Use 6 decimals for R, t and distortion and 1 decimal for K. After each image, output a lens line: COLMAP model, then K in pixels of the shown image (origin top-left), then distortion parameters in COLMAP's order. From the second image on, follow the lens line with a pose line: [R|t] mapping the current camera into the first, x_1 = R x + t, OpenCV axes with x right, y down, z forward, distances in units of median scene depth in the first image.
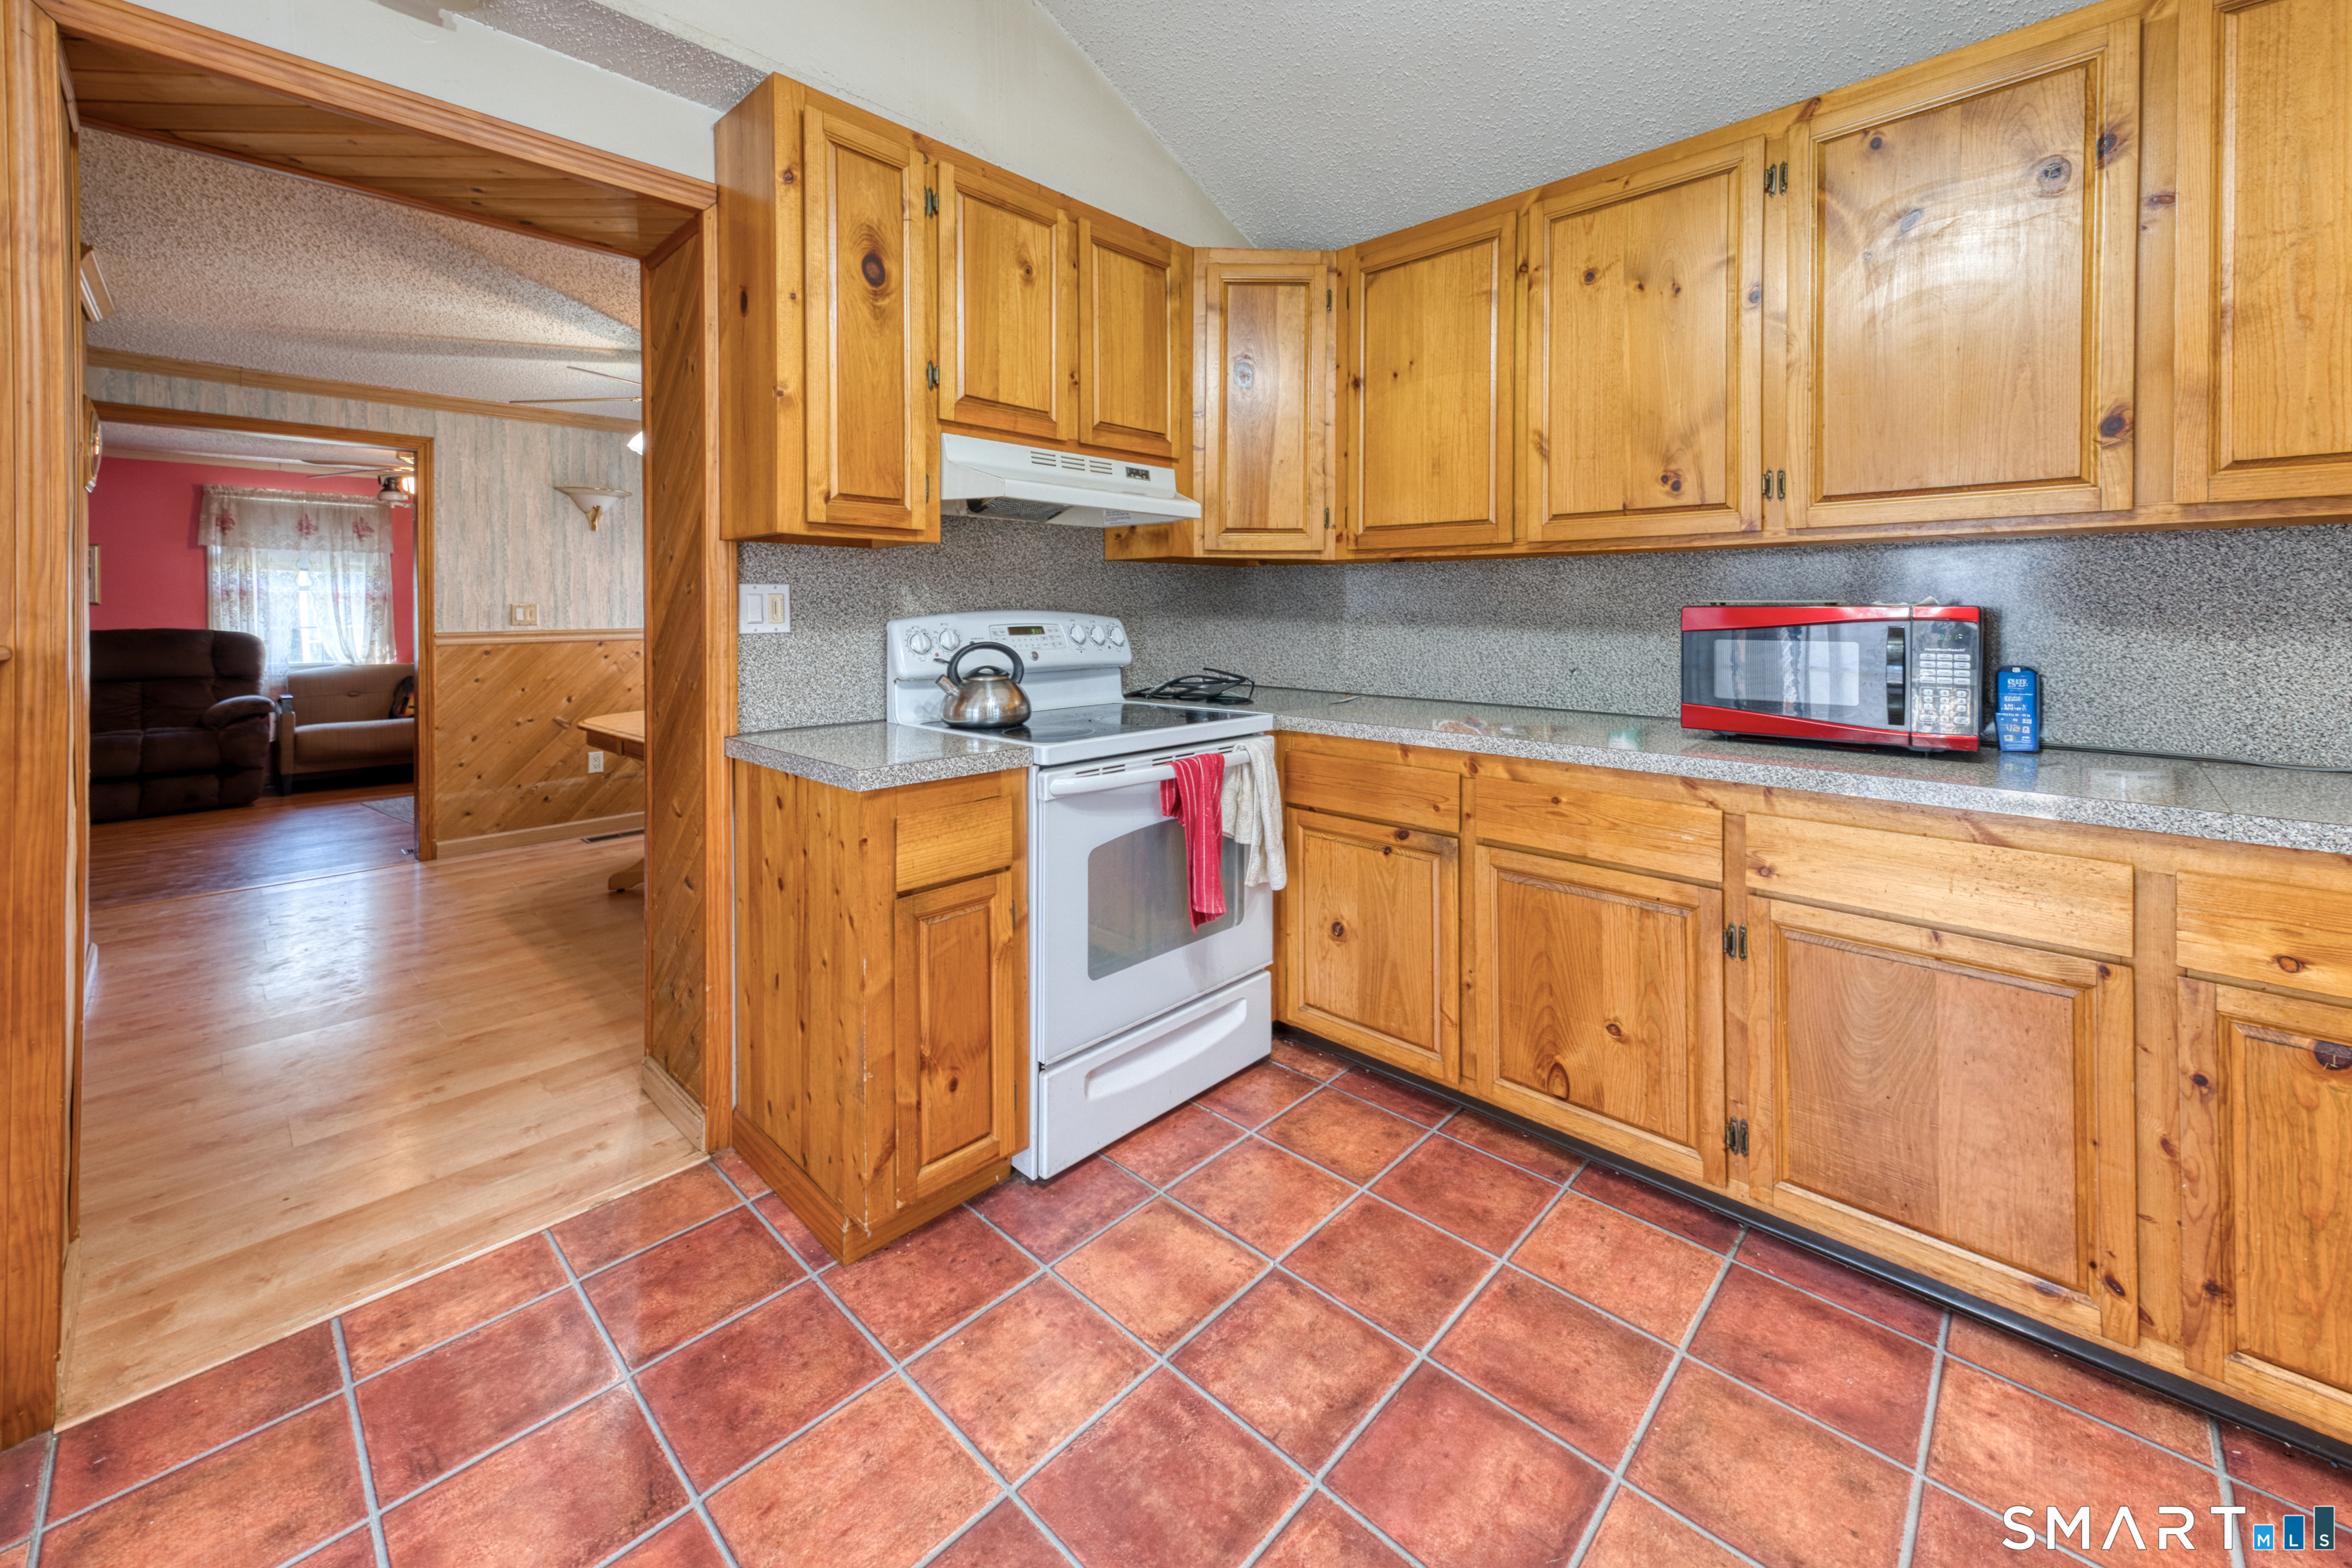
lens RADIAL K [[951.9, 0, 1189.2], [0, 951.9, 613.8], [0, 0, 1]] dist [0.017923, -0.001843]
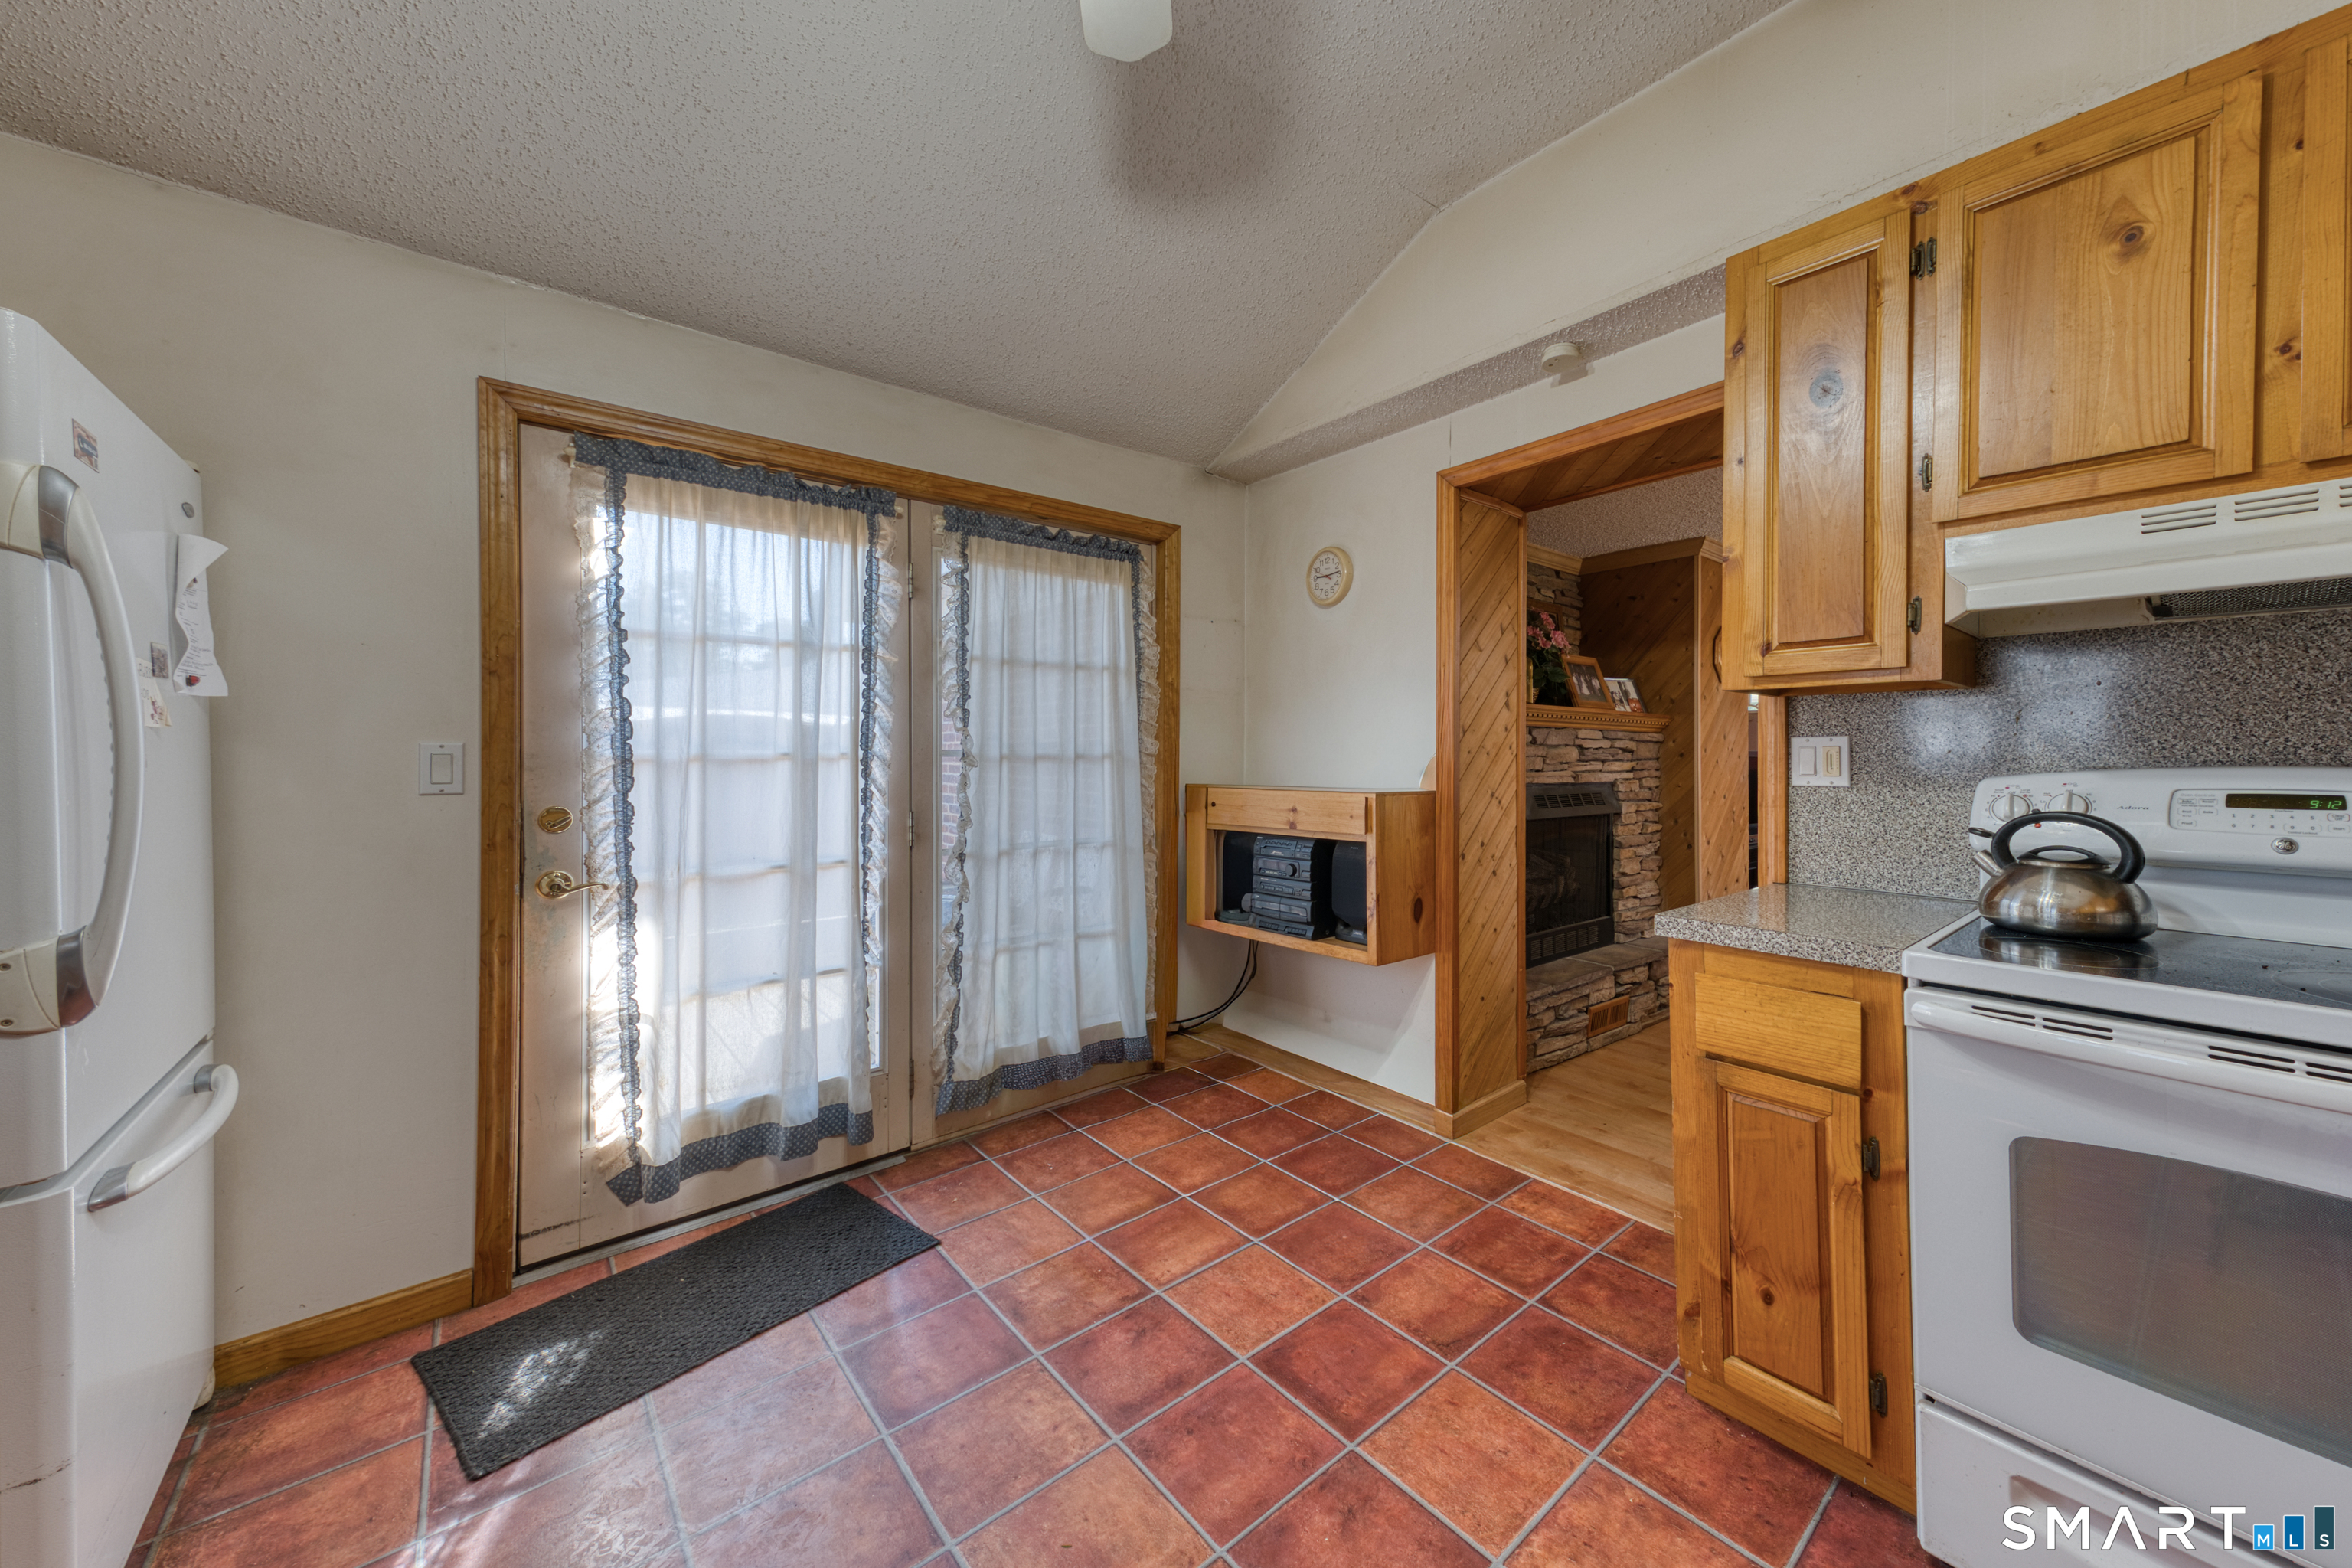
lens RADIAL K [[856.2, 0, 1237.1], [0, 856.2, 759.6], [0, 0, 1]] dist [0.023592, 0.000044]
pose [[-0.108888, 0.006327, -0.994034, 0.580173], [-0.003702, 0.999970, 0.006771, -0.012829], [0.994047, 0.004418, -0.108861, 0.561100]]
